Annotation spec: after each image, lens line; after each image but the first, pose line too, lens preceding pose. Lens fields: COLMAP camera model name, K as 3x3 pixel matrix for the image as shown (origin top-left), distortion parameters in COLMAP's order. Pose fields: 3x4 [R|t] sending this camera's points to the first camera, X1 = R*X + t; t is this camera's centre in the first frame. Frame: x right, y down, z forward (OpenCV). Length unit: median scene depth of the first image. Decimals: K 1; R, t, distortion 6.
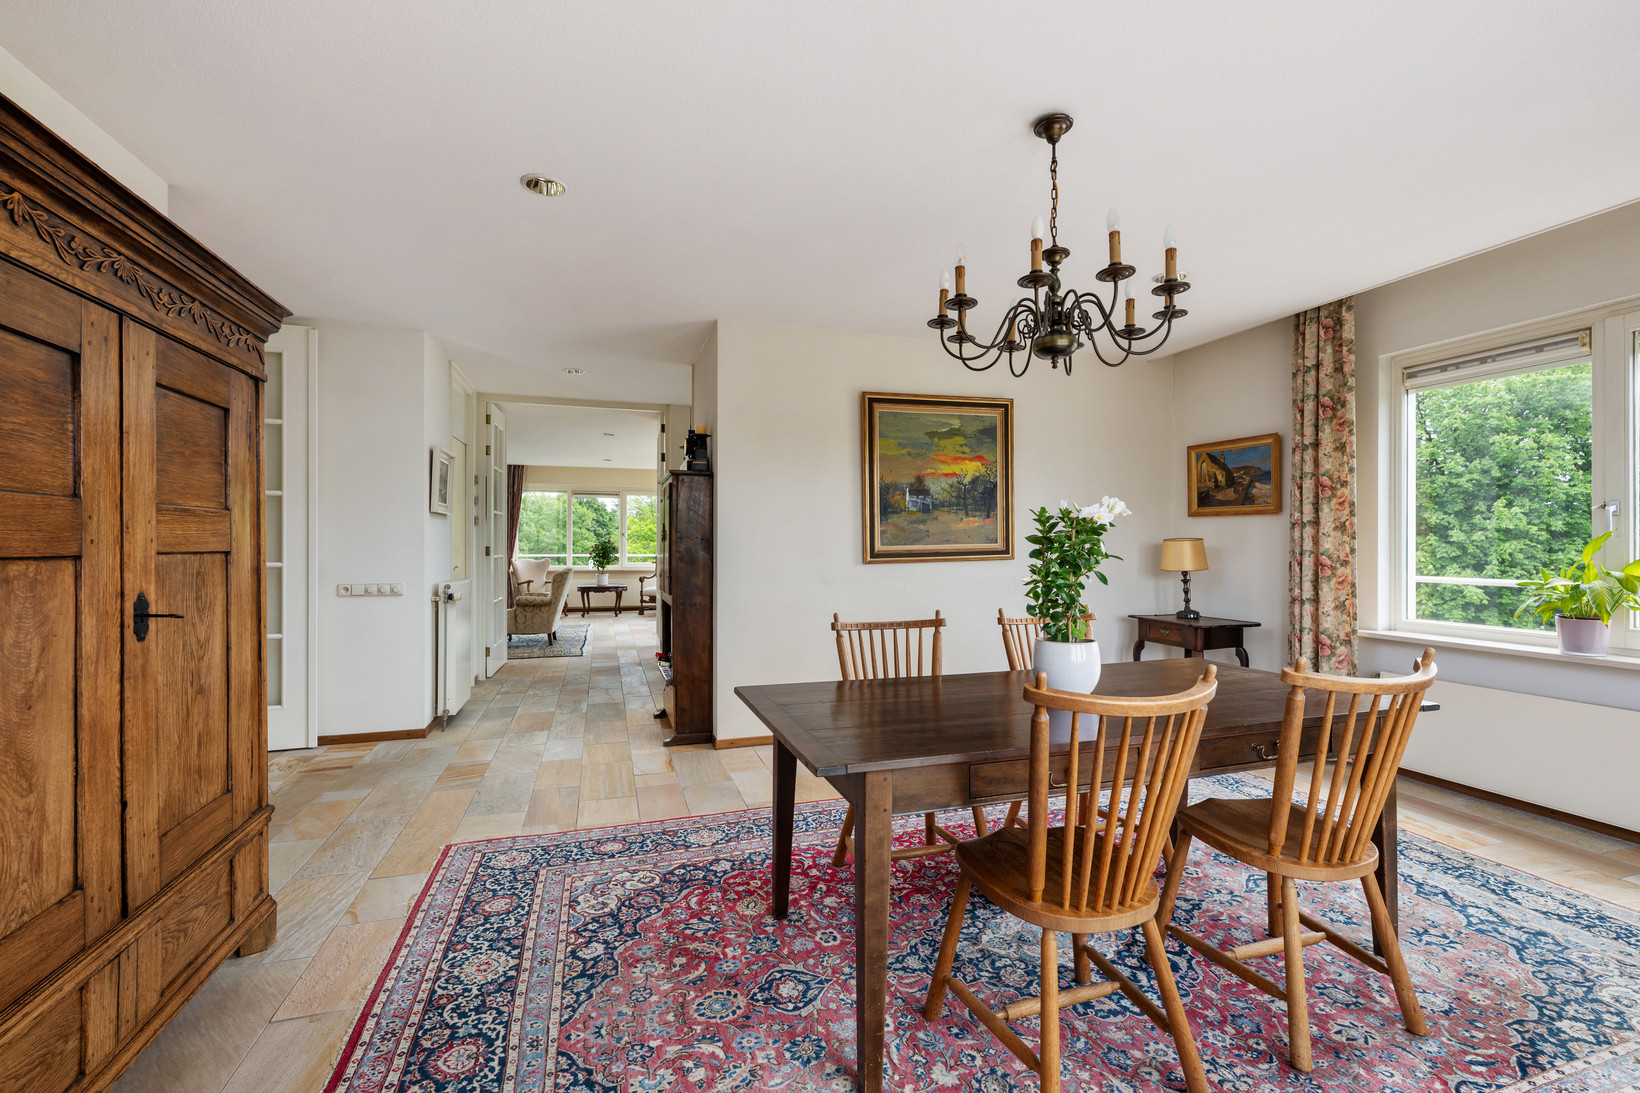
lens RADIAL K [[699.4, 0, 821.2], [0, 699.4, 539.4], [0, 0, 1]] dist [-0.002186, 0.000018]
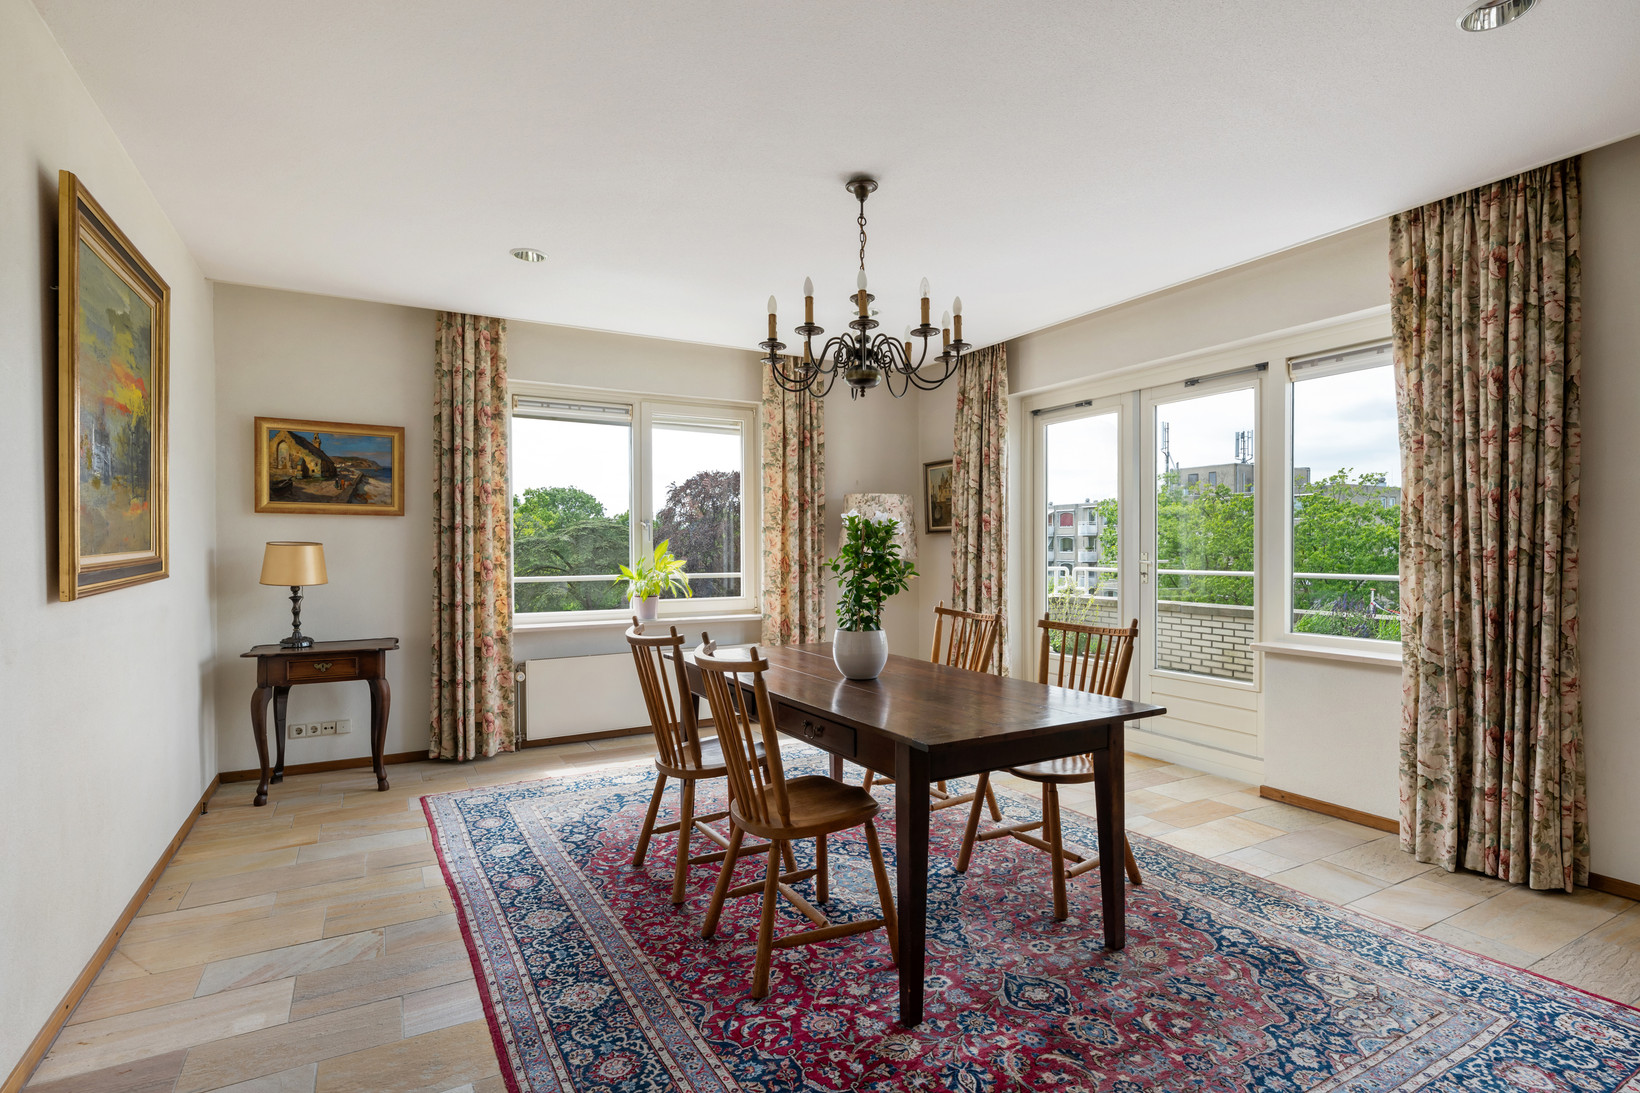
lens RADIAL K [[807.9, 0, 819.4], [0, 807.9, 550.1], [0, 0, 1]] dist [0.006400, 0.000414]
pose [[-0.206221, -0.006188, 0.978486, -0.479725], [-0.003345, 0.999979, 0.005619, 0.000181], [-0.978500, -0.002114, -0.206237, 0.664544]]
